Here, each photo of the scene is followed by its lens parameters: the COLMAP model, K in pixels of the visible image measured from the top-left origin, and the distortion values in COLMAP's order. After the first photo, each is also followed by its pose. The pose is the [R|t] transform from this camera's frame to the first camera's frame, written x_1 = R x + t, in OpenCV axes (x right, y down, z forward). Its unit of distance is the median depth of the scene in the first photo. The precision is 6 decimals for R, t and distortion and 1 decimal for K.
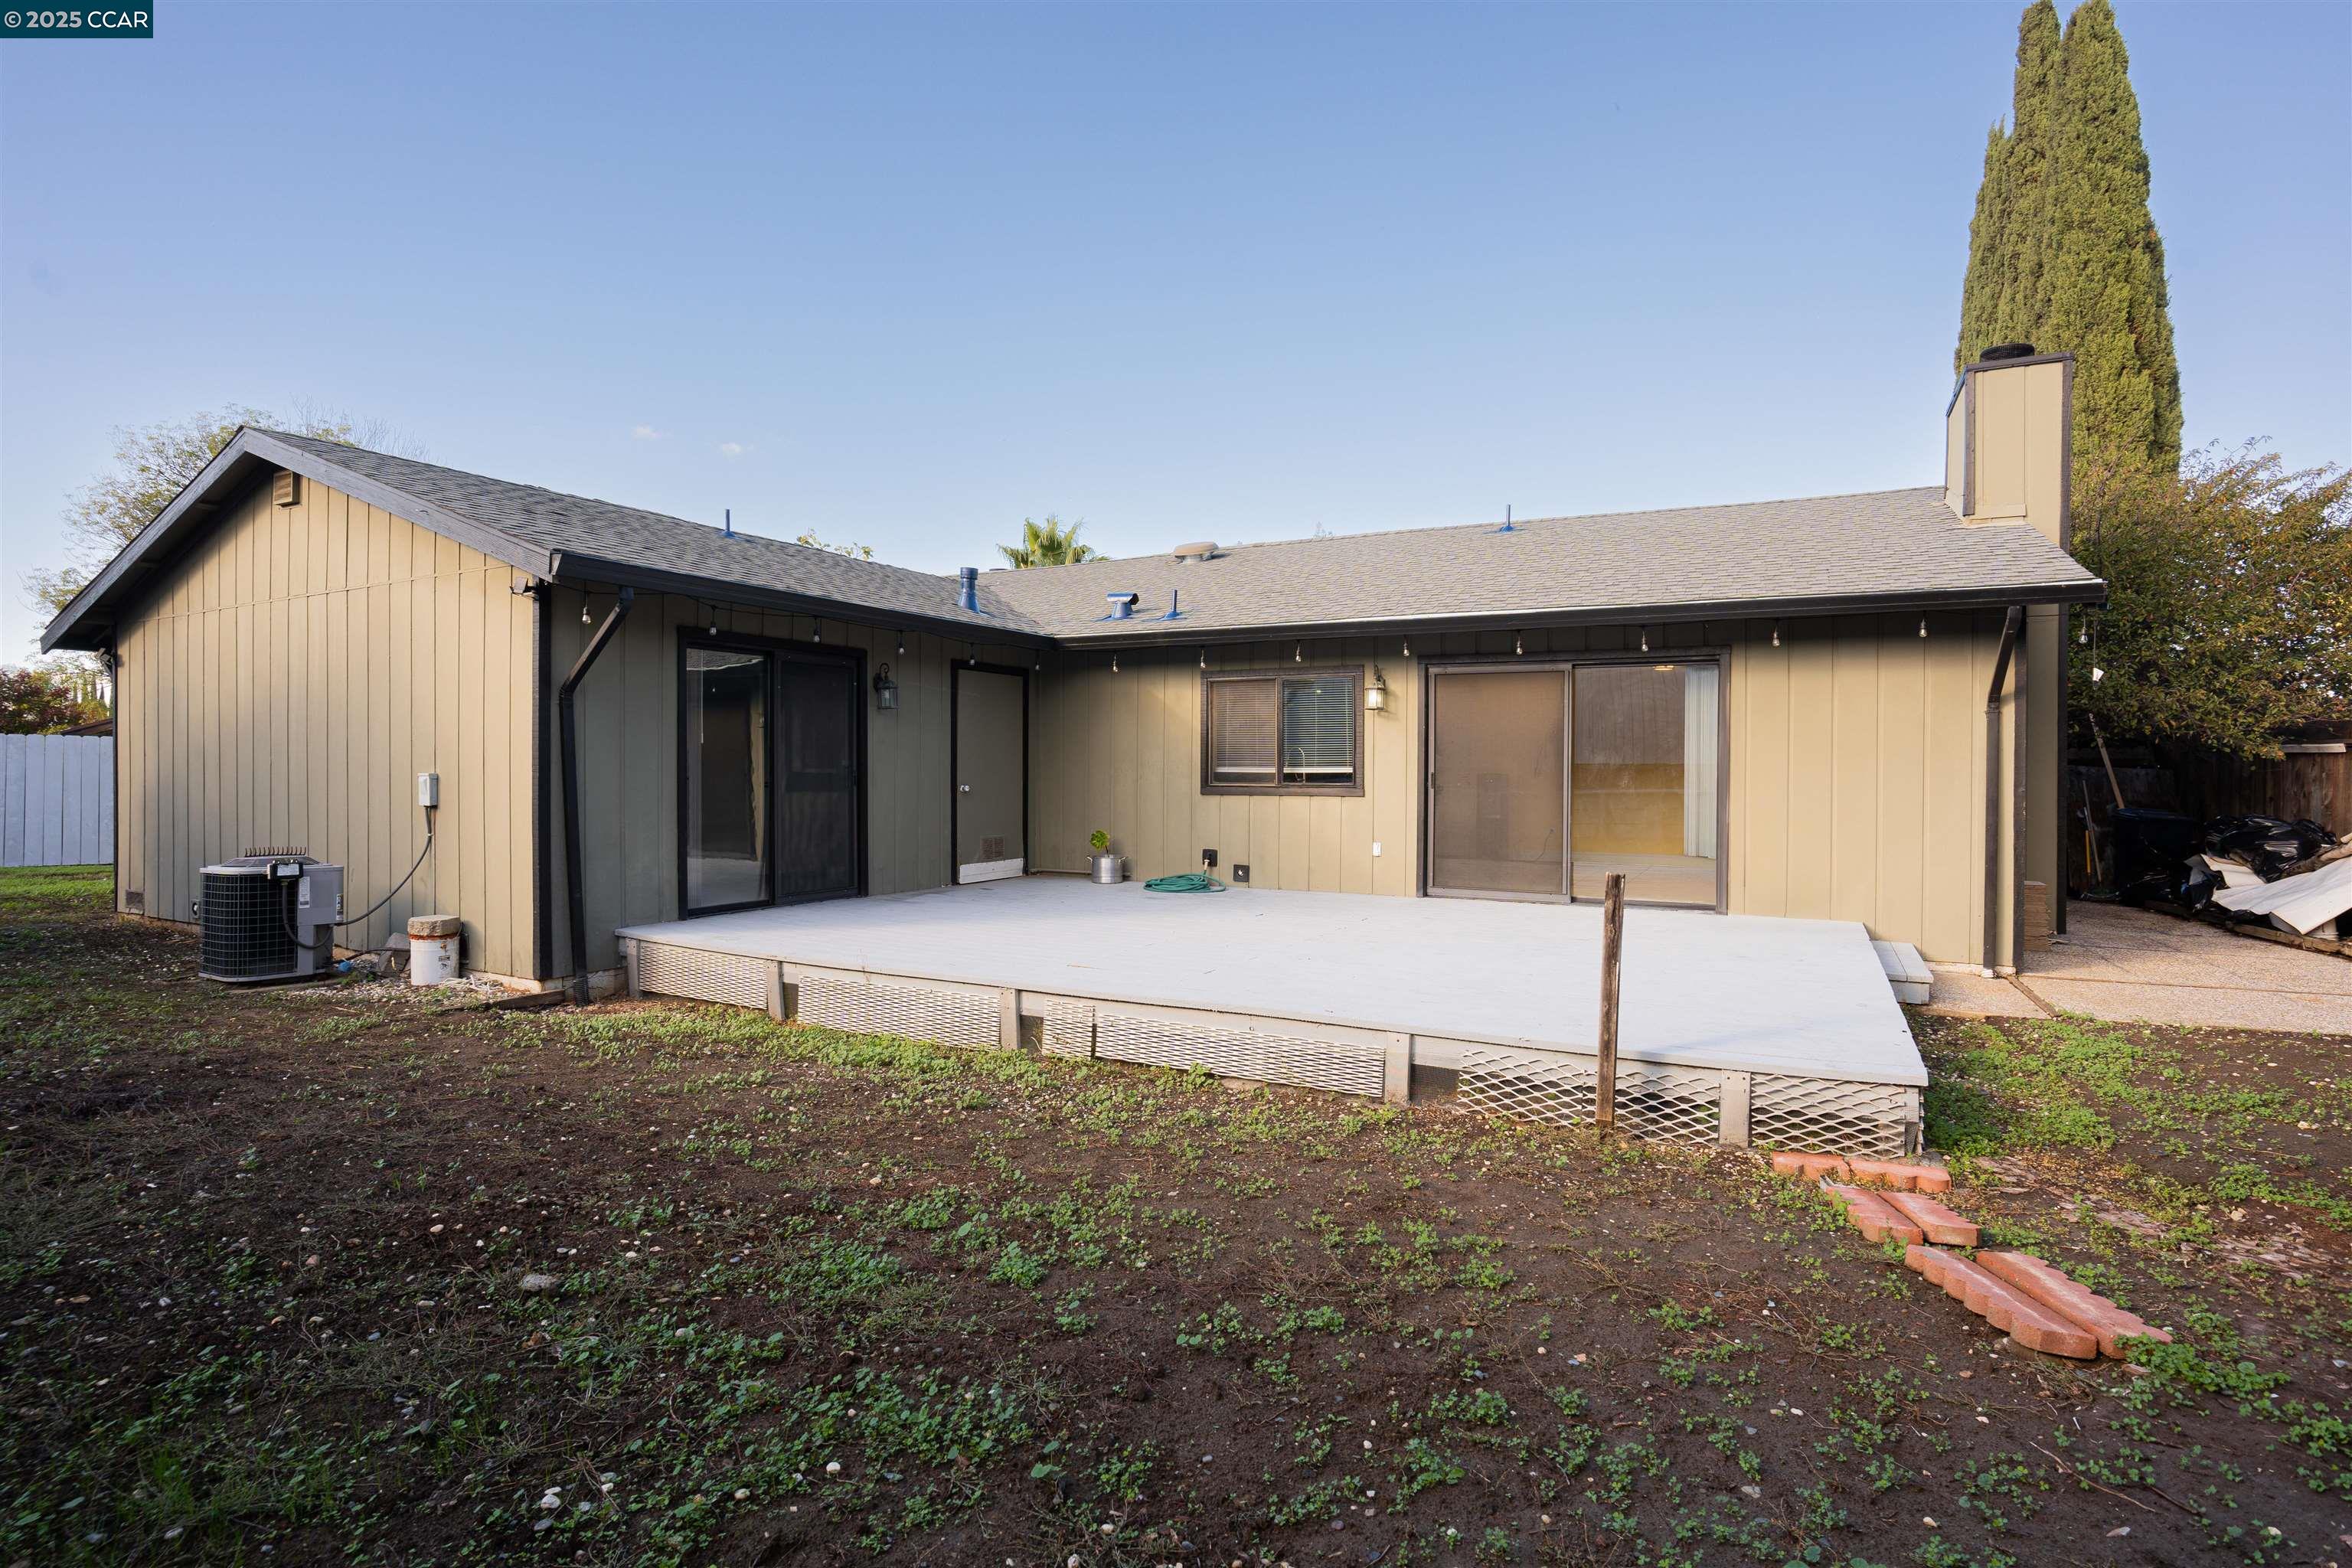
lens RADIAL K [[1186.5, 0, 1177.8], [0, 1186.5, 778.3], [0, 0, 1]] dist [-0.066601, 0.034329]
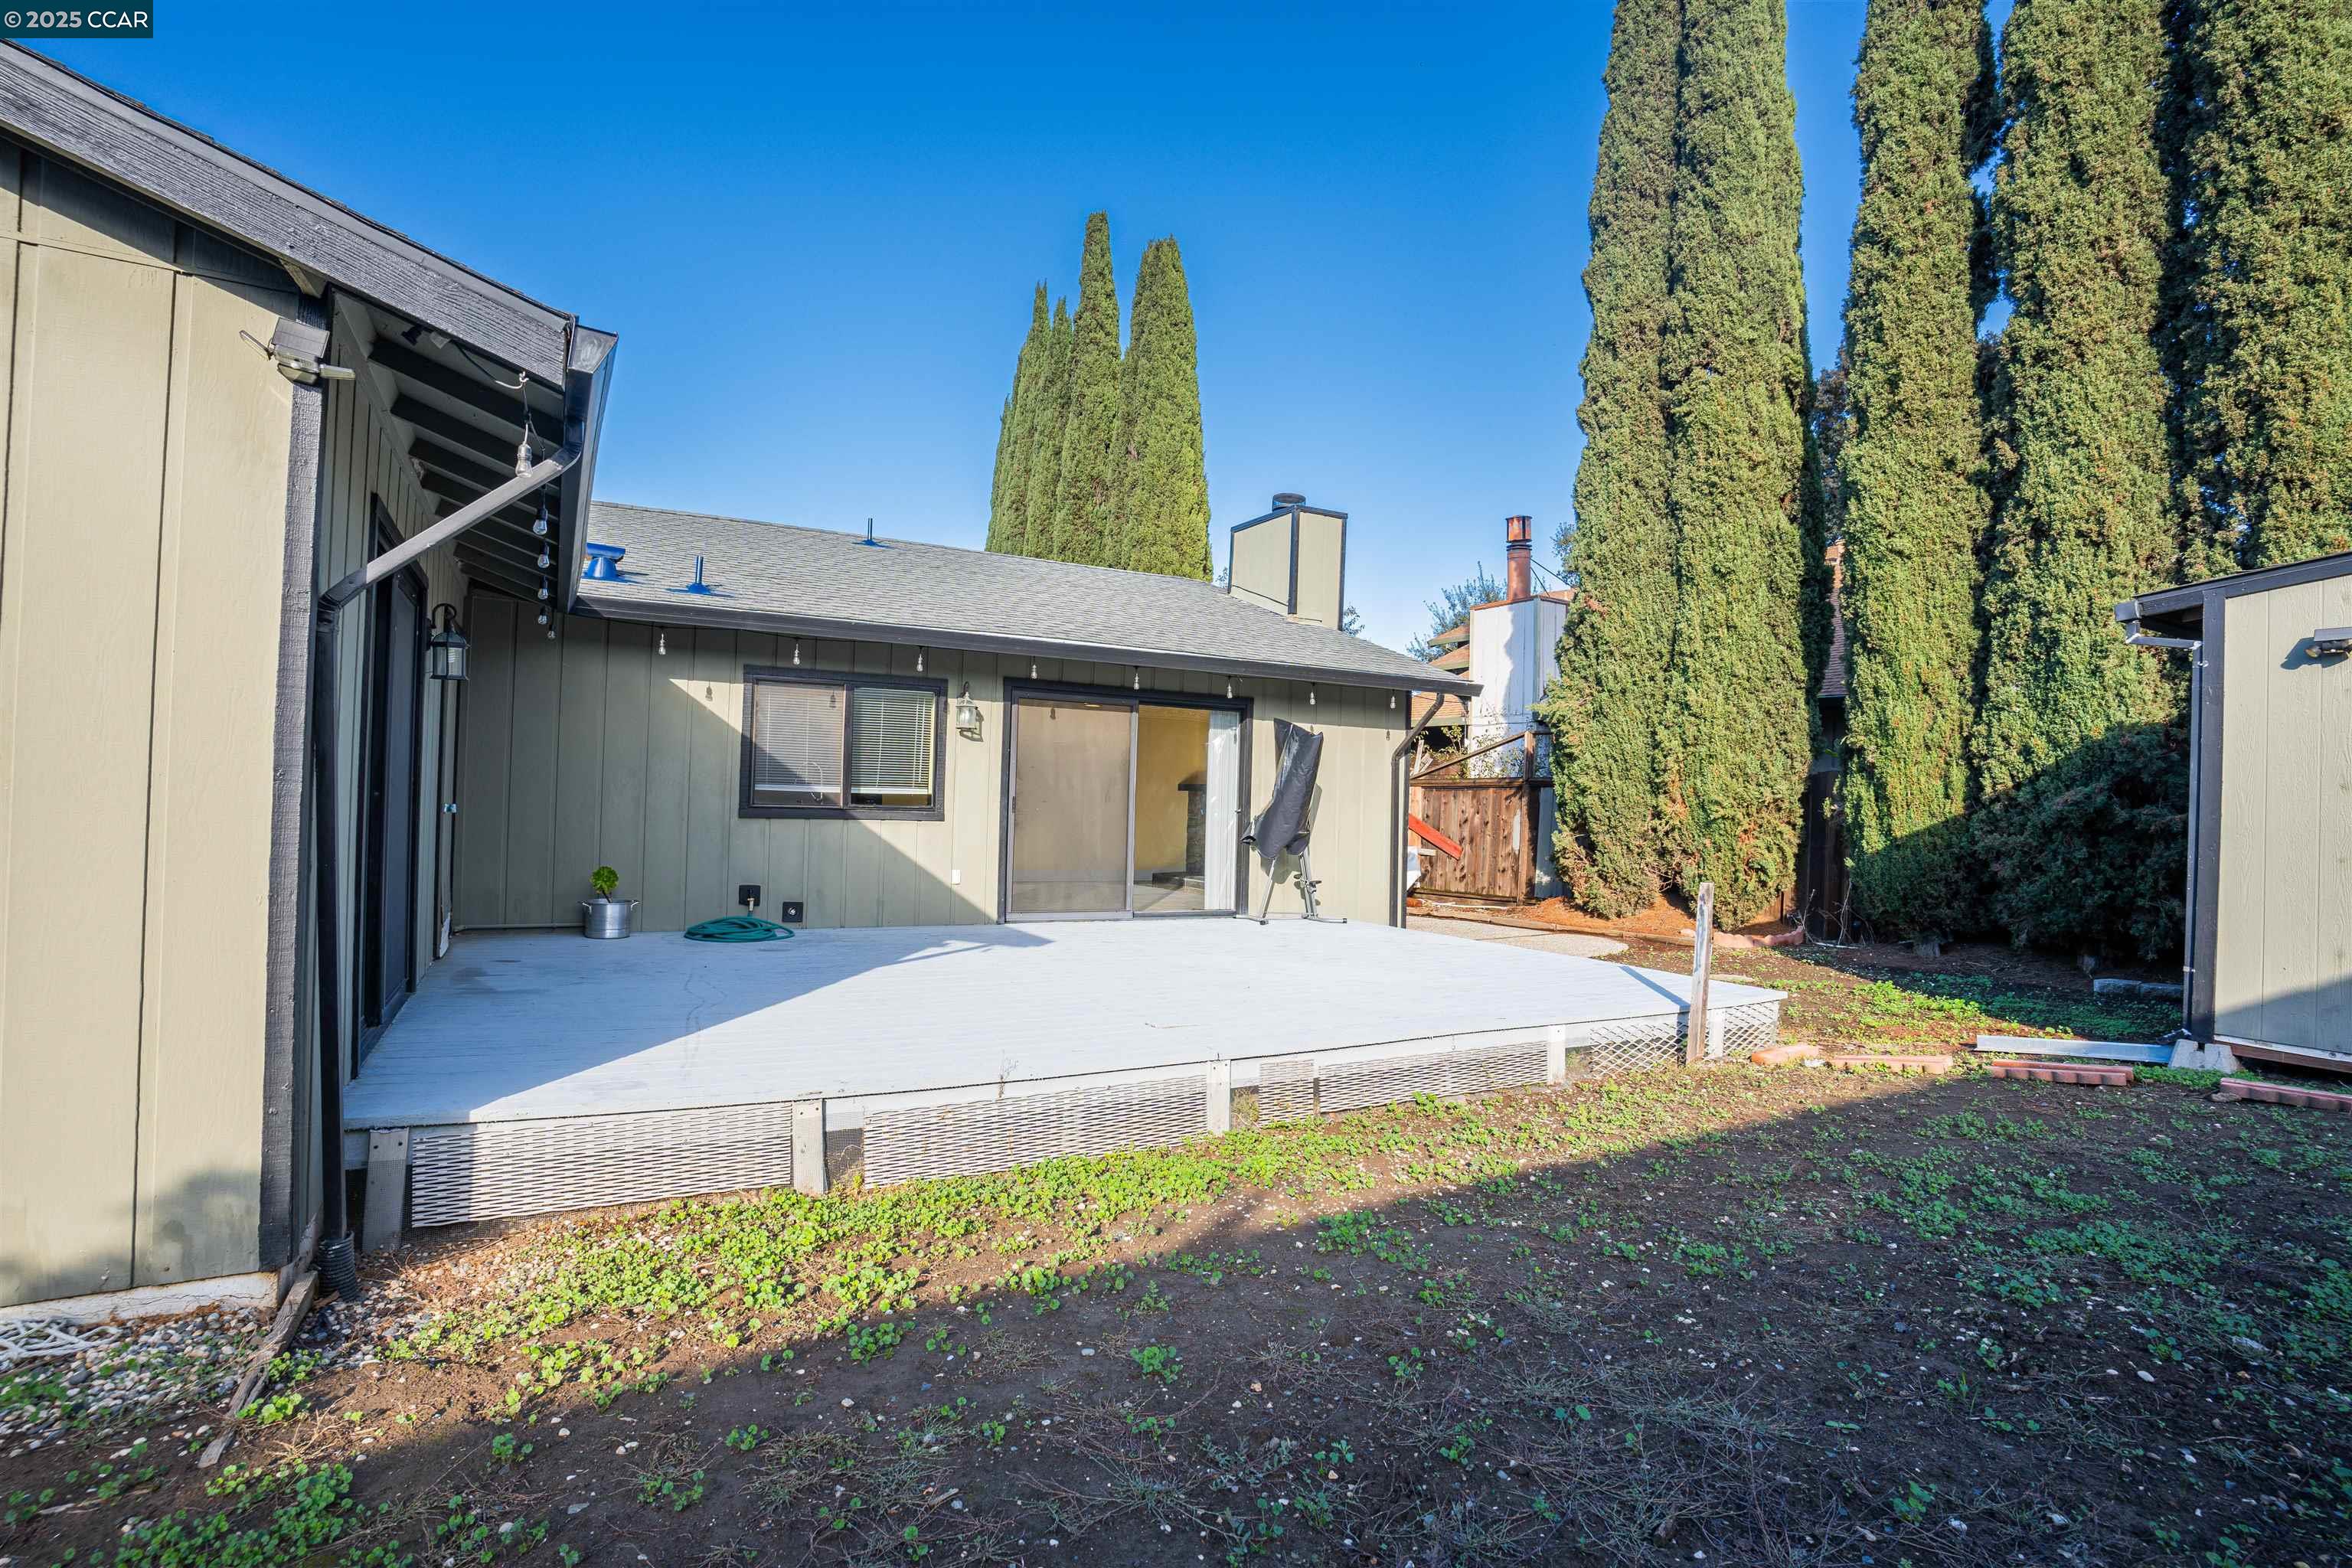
lens RADIAL K [[1168.9, 0, 1172.6], [0, 1168.9, 781.2], [0, 0, 1]] dist [-0.070480, 0.034777]
pose [[0.549870, 0.025898, 0.834849, -0.485230], [-0.021330, 0.999629, -0.016960, -0.004016], [-0.834978, -0.008482, 0.550218, 0.327398]]
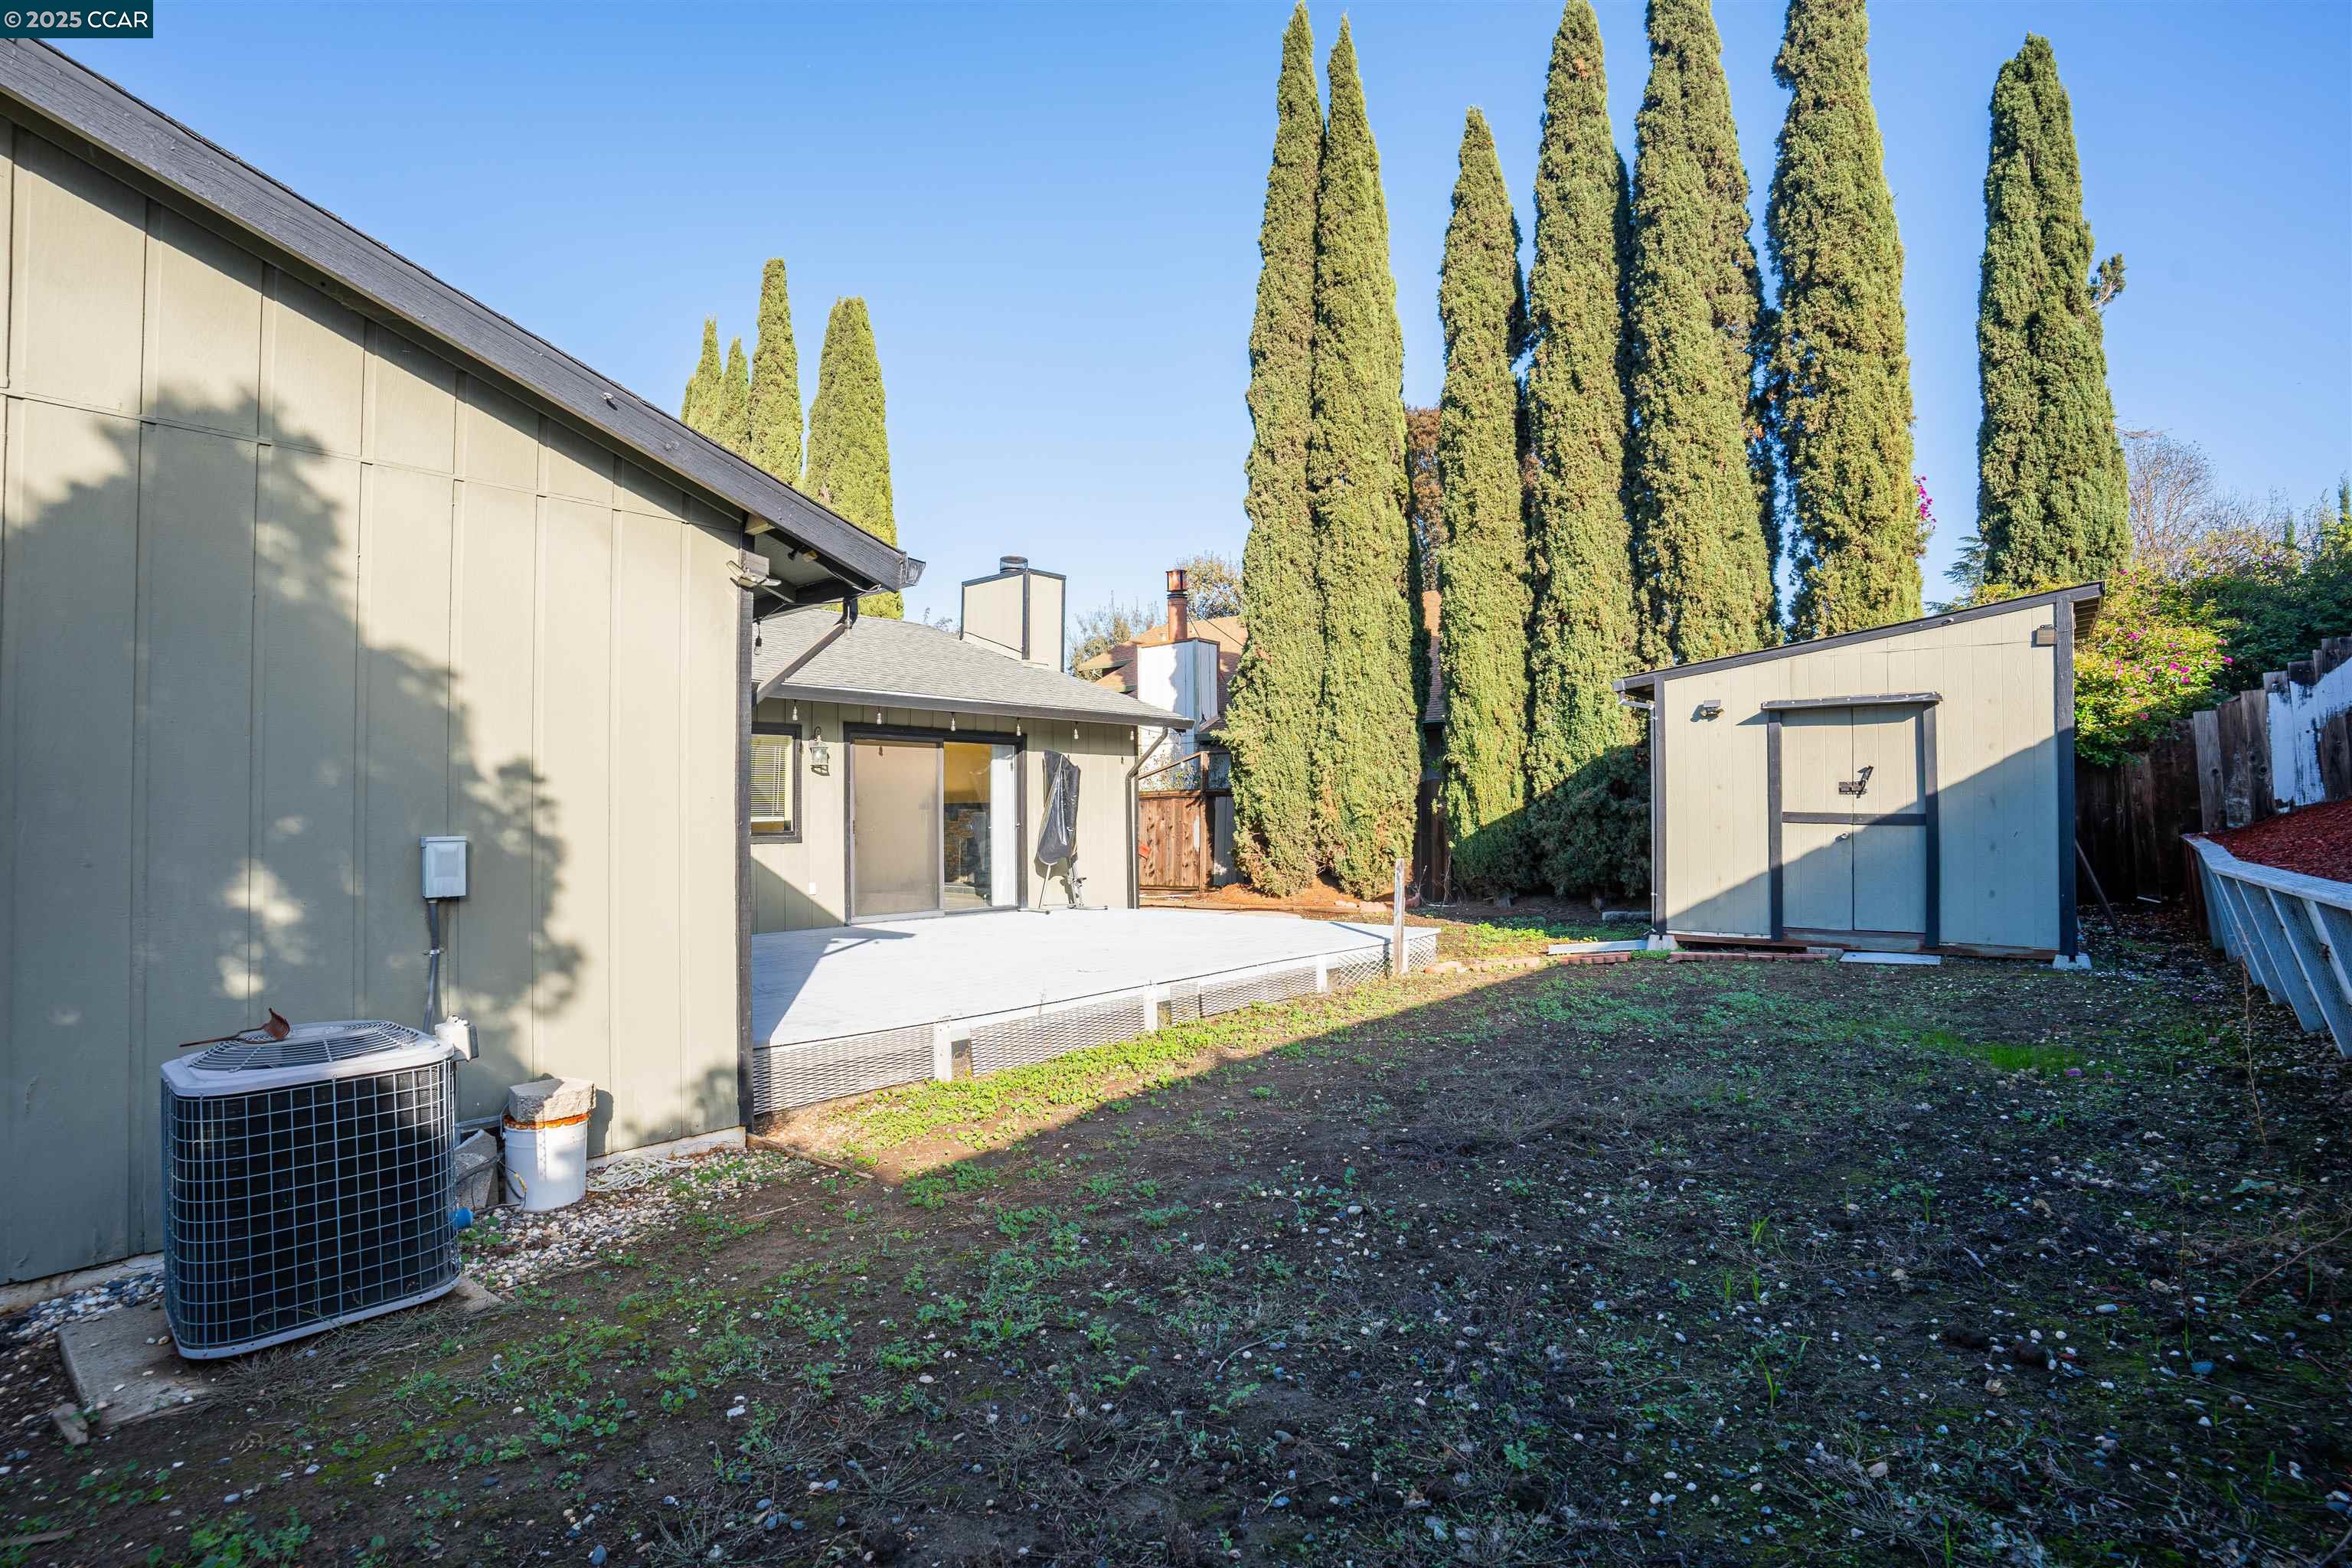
lens RADIAL K [[1179.3, 0, 1179.7], [0, 1179.3, 784.6], [0, 0, 1]] dist [-0.076414, 0.035779]
pose [[0.224138, 0.018695, 0.974378, -0.798678], [0.015754, 0.999616, -0.022803, -0.008462], [-0.974430, 0.020462, 0.223757, 0.383397]]
